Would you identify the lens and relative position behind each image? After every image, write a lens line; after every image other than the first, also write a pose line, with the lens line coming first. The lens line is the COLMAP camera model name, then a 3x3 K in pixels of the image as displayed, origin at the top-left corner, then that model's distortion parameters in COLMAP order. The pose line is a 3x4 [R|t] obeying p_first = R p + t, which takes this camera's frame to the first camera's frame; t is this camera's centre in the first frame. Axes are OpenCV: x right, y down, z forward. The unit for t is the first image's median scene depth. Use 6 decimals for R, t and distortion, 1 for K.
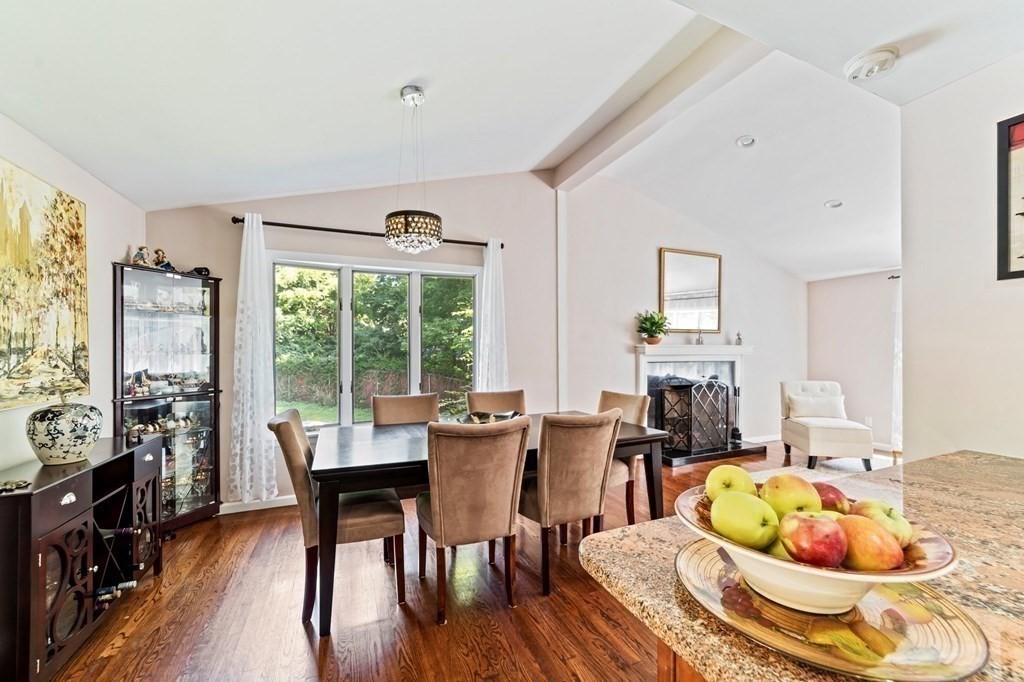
lens RADIAL K [[402.2, 0, 513.7], [0, 402.2, 352.3], [0, 0, 1]] dist [-0.018961, 0.007179]
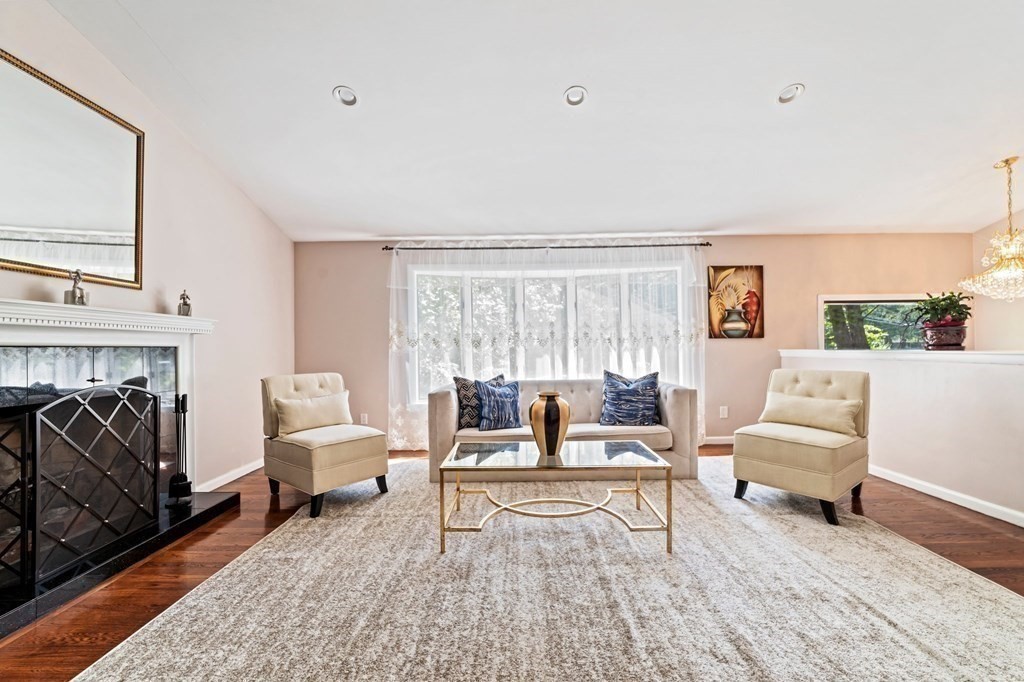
lens RADIAL K [[401.8, 0, 511.8], [0, 401.8, 344.8], [0, 0, 1]] dist [-0.020061, 0.007556]
pose [[0.389063, 0.004390, 0.921201, 0.419390], [0.018664, 0.999746, -0.012647, 0.060168], [-0.921022, 0.022114, 0.388882, 0.674345]]
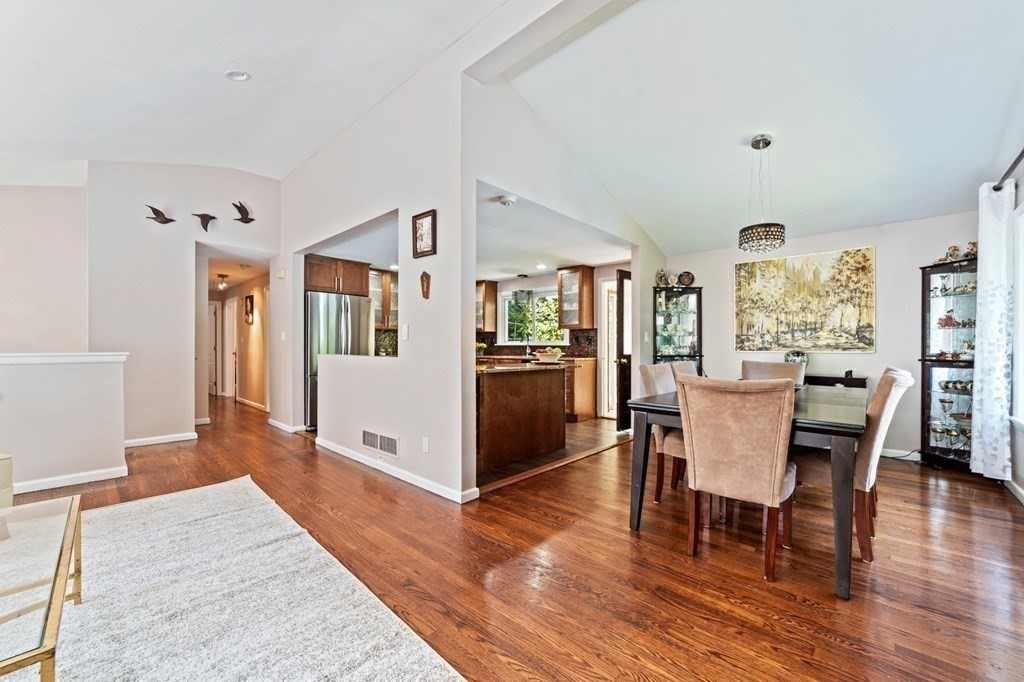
lens RADIAL K [[402.9, 0, 510.8], [0, 402.9, 343.4], [0, 0, 1]] dist [-0.022101, 0.008302]
pose [[-0.913316, -0.003372, -0.407239, 0.840869], [-0.003001, 0.999994, -0.001548, 0.054051], [0.407242, -0.000191, -0.913320, 1.442647]]
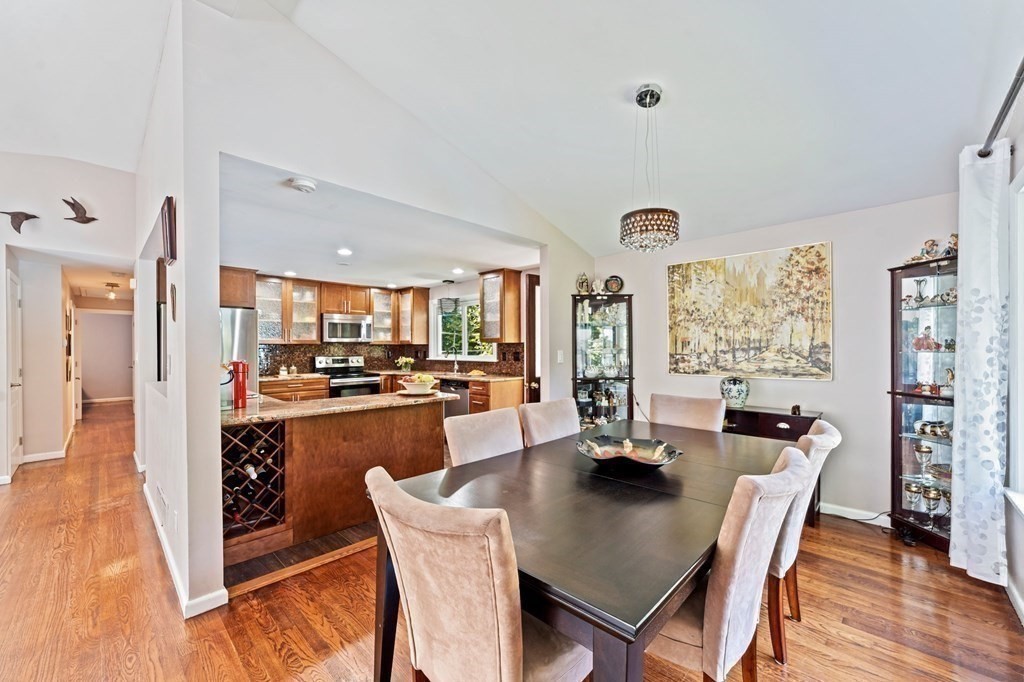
lens RADIAL K [[401.8, 0, 511.8], [0, 401.8, 344.8], [0, 0, 1]] dist [-0.020061, 0.007556]
pose [[-0.920786, 0.001406, -0.390066, 0.341952], [0.002721, 0.999992, -0.002820, -0.010974], [0.390059, -0.003658, -0.920782, 1.340720]]
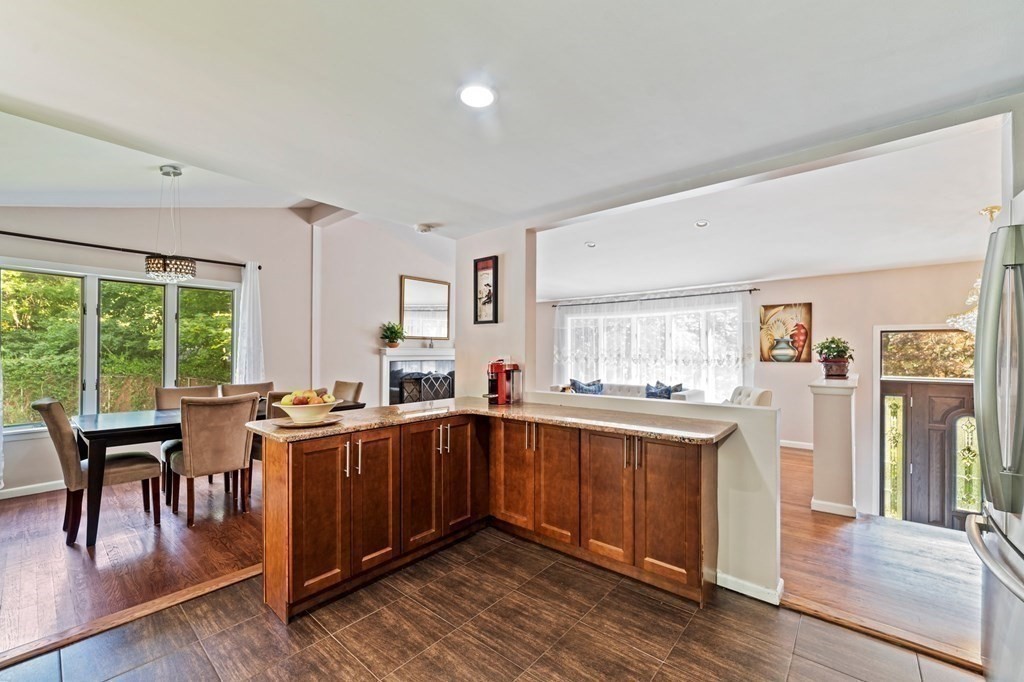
lens RADIAL K [[410.1, 0, 514.0], [0, 410.1, 348.3], [0, 0, 1]] dist [-0.022921, 0.009230]
pose [[0.893295, 0.008155, 0.449396, 0.143376], [-0.002636, 0.999913, -0.012904, -0.002018], [-0.449463, 0.010343, 0.893239, -0.611168]]
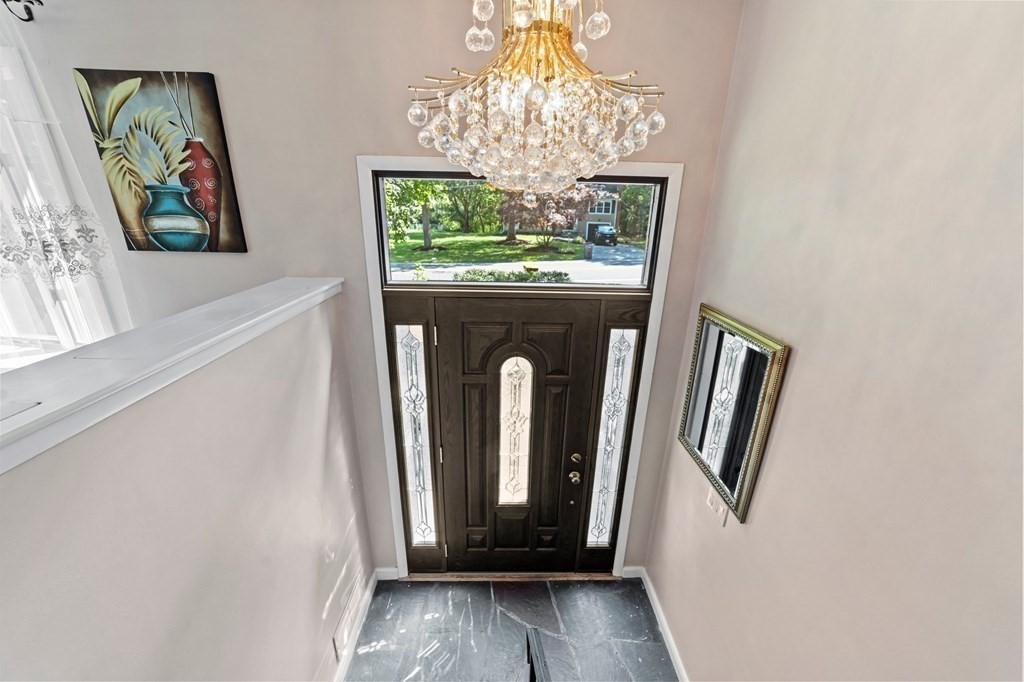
lens RADIAL K [[401.8, 0, 511.8], [0, 401.8, 344.8], [0, 0, 1]] dist [-0.020061, 0.007556]
pose [[0.382486, -0.307421, 0.871319, 1.642535], [-0.014101, 0.940973, 0.338187, -0.054537], [-0.923854, -0.141639, 0.355574, -0.291742]]
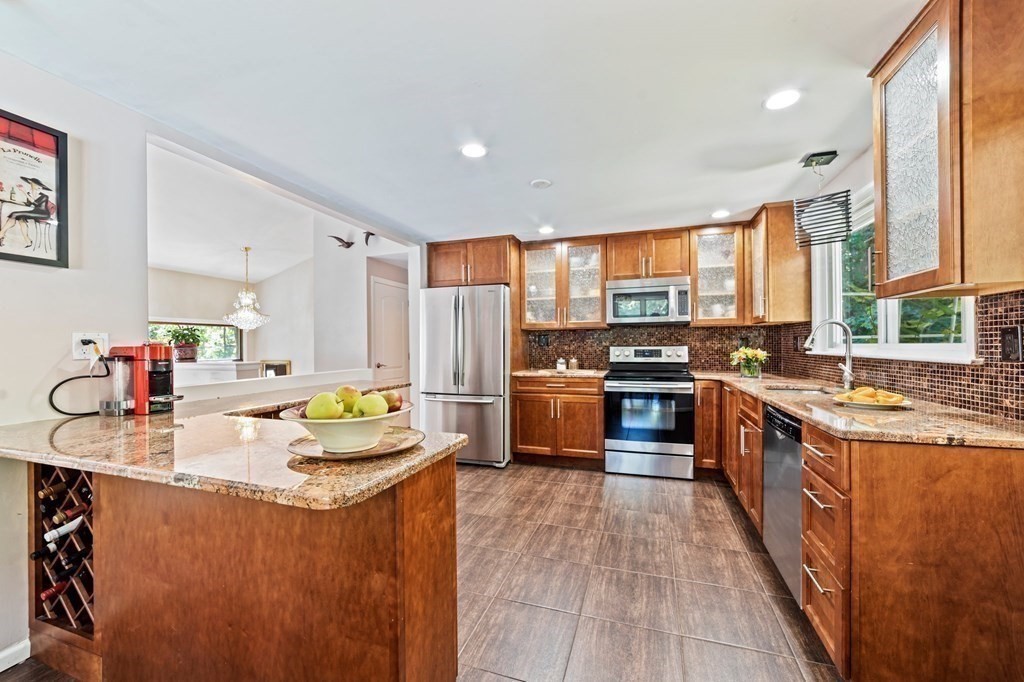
lens RADIAL K [[401.8, 0, 511.8], [0, 401.8, 344.8], [0, 0, 1]] dist [-0.020061, 0.007556]
pose [[-0.740386, 0.007969, 0.672134, -0.217196], [0.012596, 0.999919, 0.002020, 0.028242], [-0.672063, 0.009961, -0.740427, 0.377490]]
